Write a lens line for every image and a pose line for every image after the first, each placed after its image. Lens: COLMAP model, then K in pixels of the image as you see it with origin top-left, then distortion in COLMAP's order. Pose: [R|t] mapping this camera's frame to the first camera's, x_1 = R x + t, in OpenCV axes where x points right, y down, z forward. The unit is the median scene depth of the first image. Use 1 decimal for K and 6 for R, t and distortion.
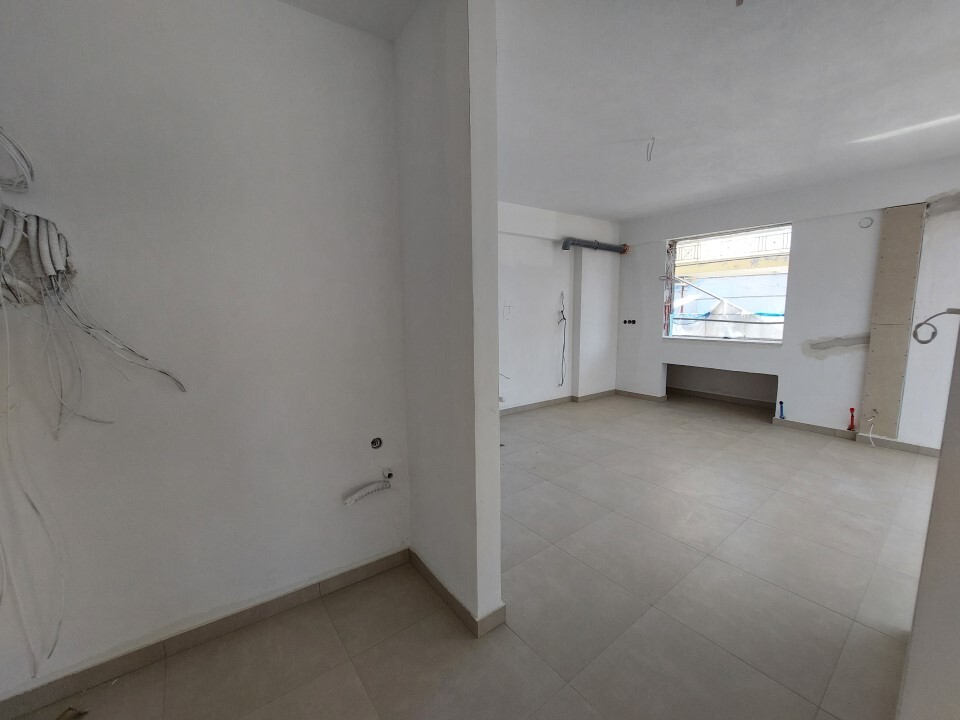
lens RADIAL K [[387.8, 0, 480.9], [0, 387.8, 357.1], [0, 0, 1]] dist [-0.000907, -0.000124]
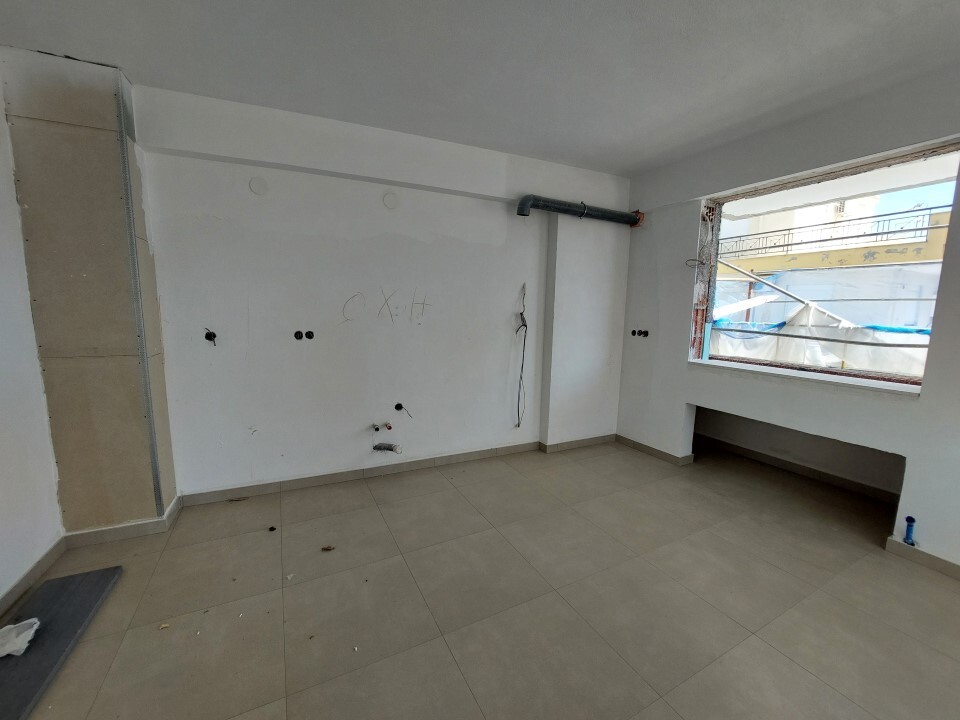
lens RADIAL K [[387.9, 0, 475.7], [0, 387.9, 364.0], [0, 0, 1]] dist [-0.013264, -0.000752]
pose [[0.982804, 0.049789, -0.177812, 0.243226], [-0.046959, 0.998695, 0.020087, -0.042076], [0.178580, -0.011391, 0.983859, 0.336636]]
